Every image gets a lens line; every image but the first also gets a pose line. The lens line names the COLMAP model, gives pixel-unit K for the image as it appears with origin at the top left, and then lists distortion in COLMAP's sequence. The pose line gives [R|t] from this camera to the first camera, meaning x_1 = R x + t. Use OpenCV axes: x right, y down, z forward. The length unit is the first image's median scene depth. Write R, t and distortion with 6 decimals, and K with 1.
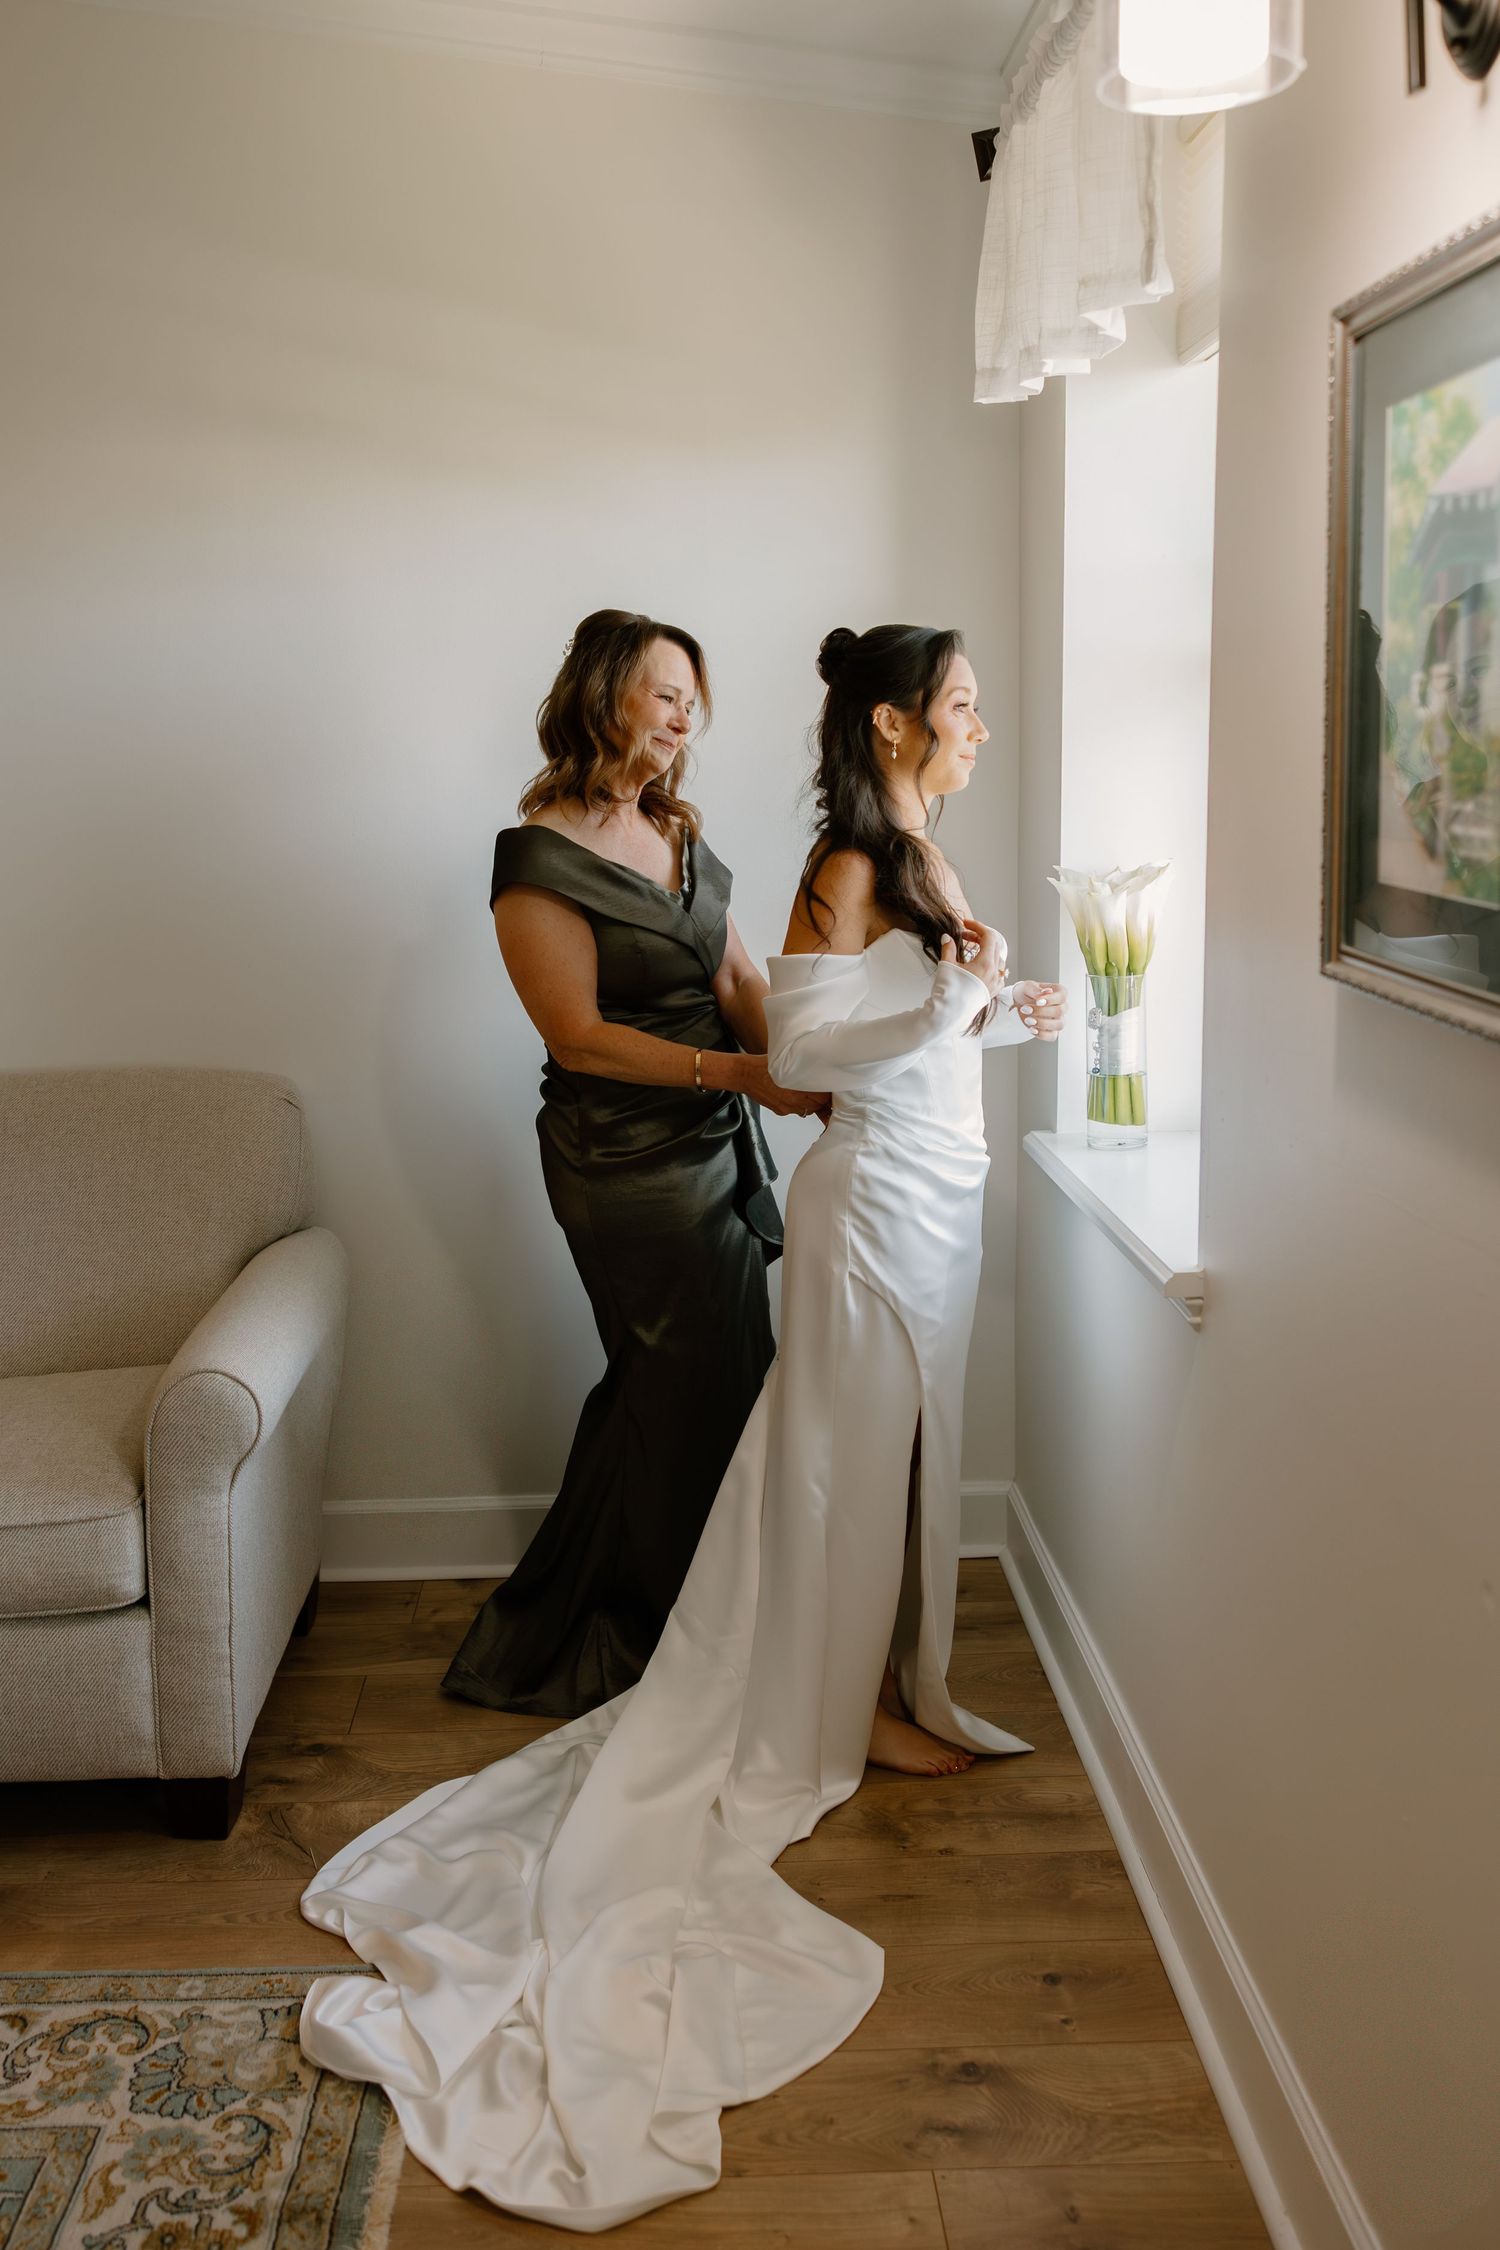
lens RADIAL K [[1903.1, 0, 730.4], [0, 1903.1, 1117.4], [0, 0, 1]] dist [-0.011218, -0.021954]
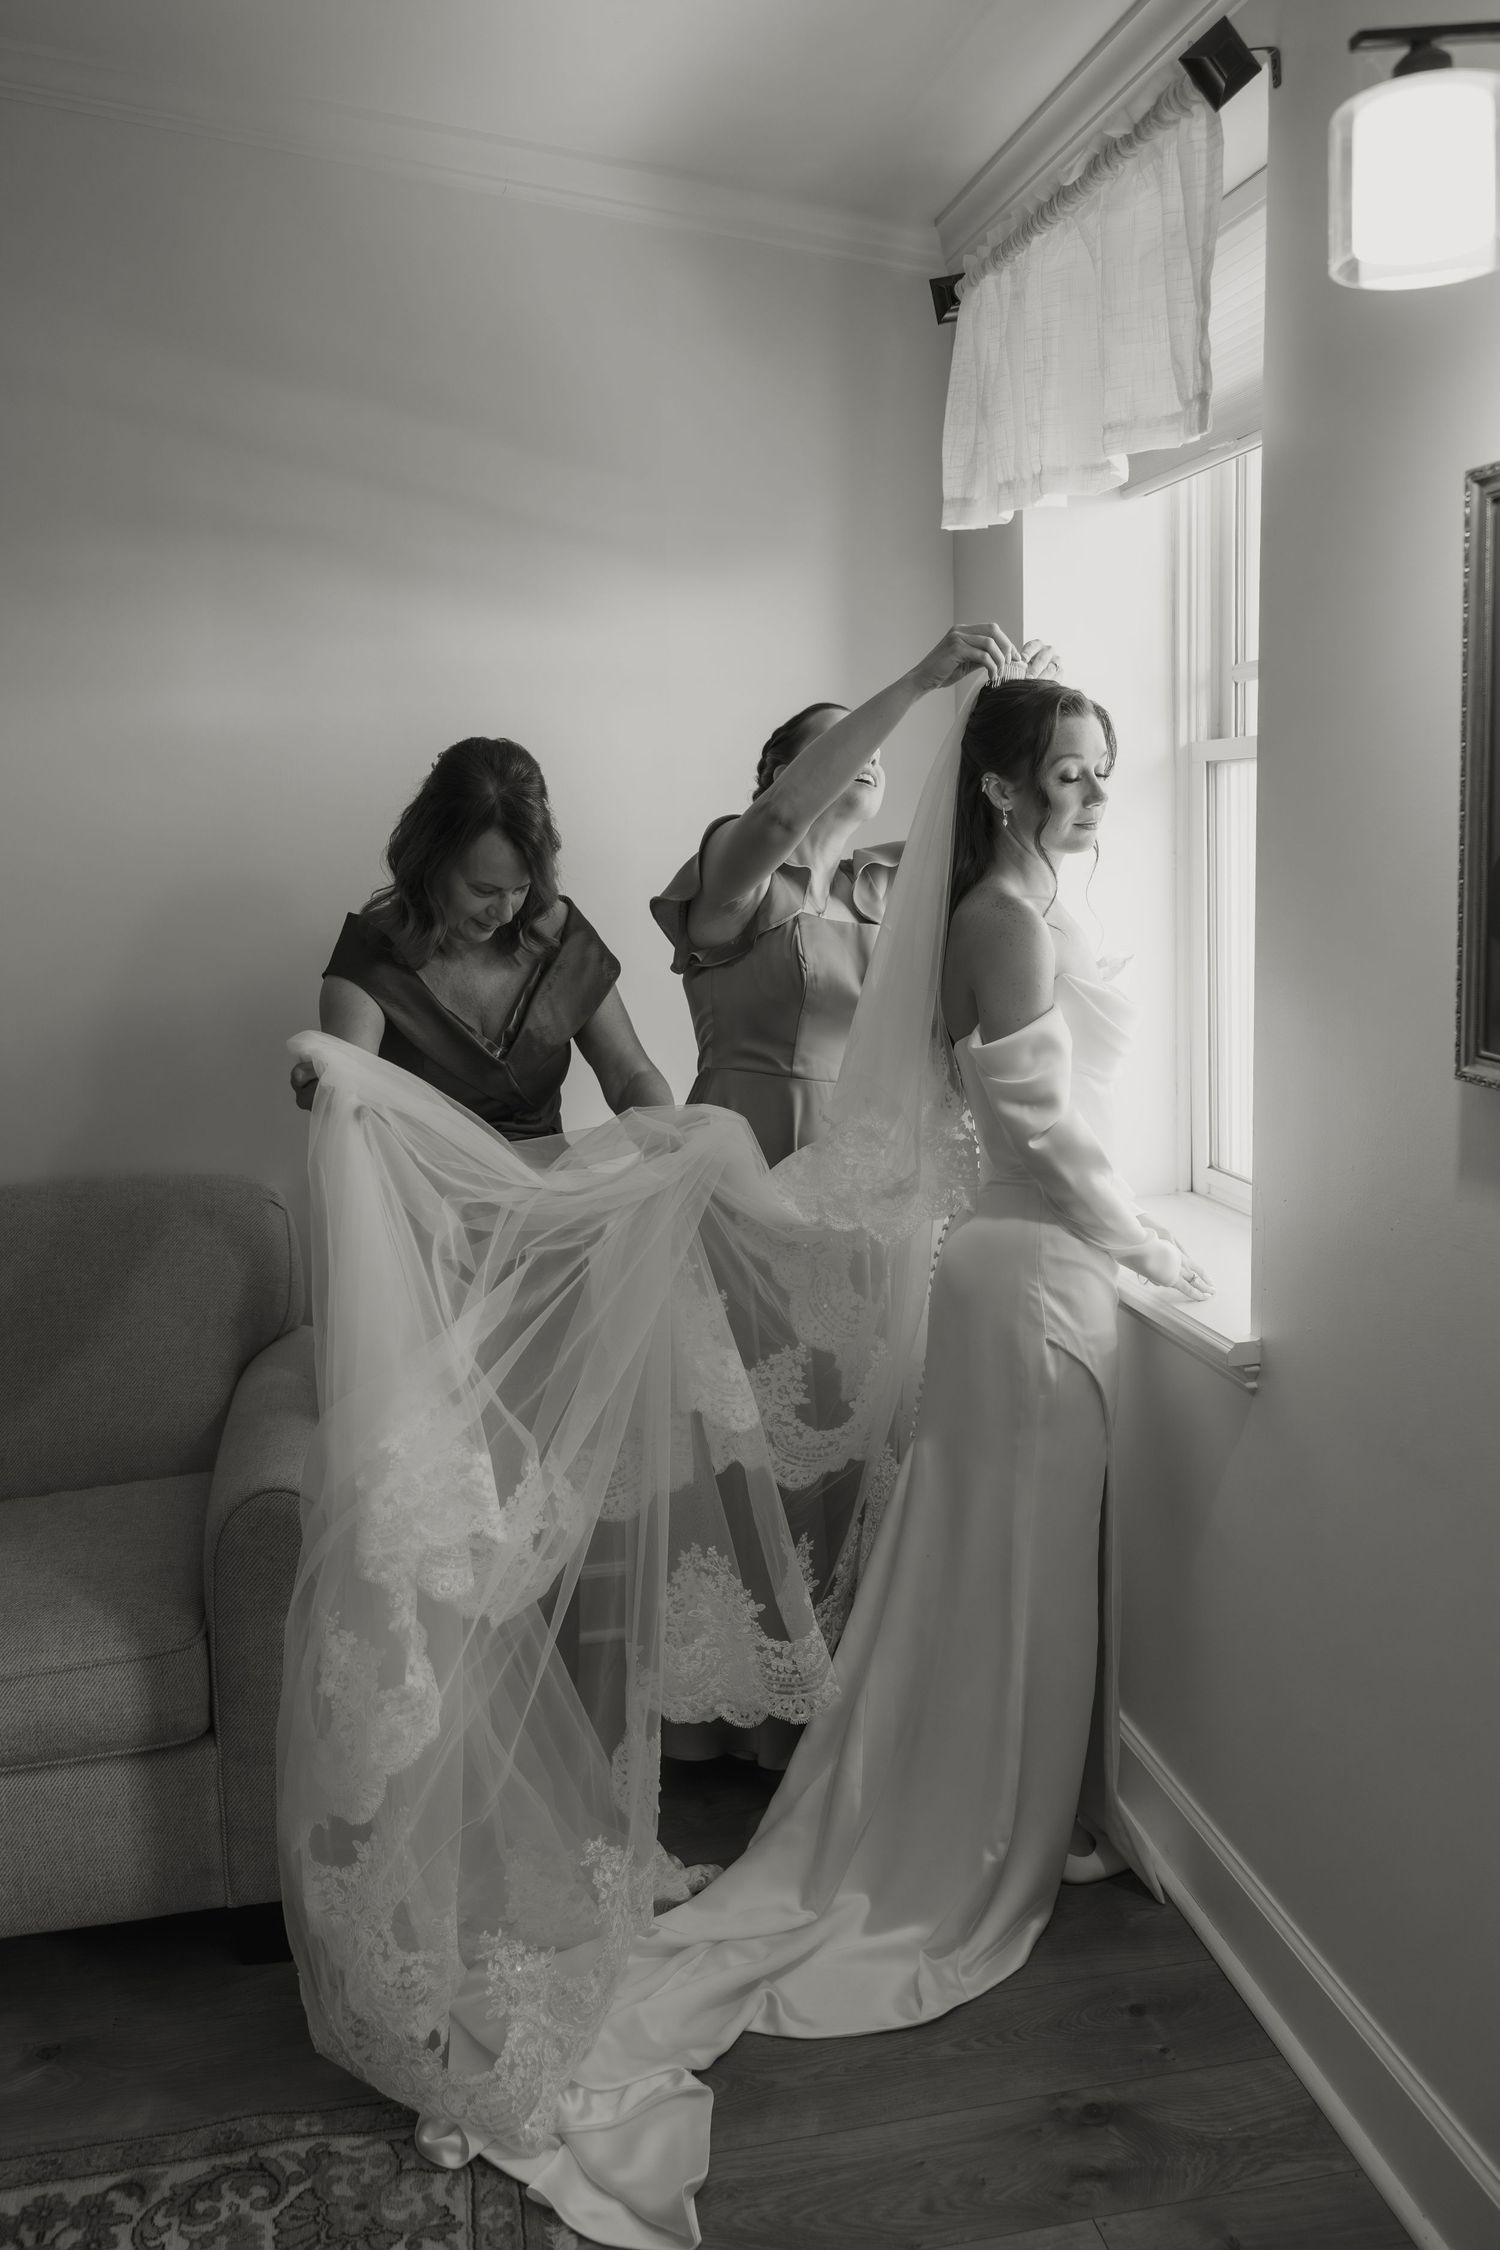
lens RADIAL K [[1754.2, 0, 750.2], [0, 1754.2, 1128.1], [0, 0, 1]] dist [-0.019442, 0.006108]
pose [[0.984567, -0.035996, 0.171268, -0.205473], [0.038704, 0.999173, -0.012495, -0.038680], [-0.170676, 0.018931, 0.985145, 0.065372]]
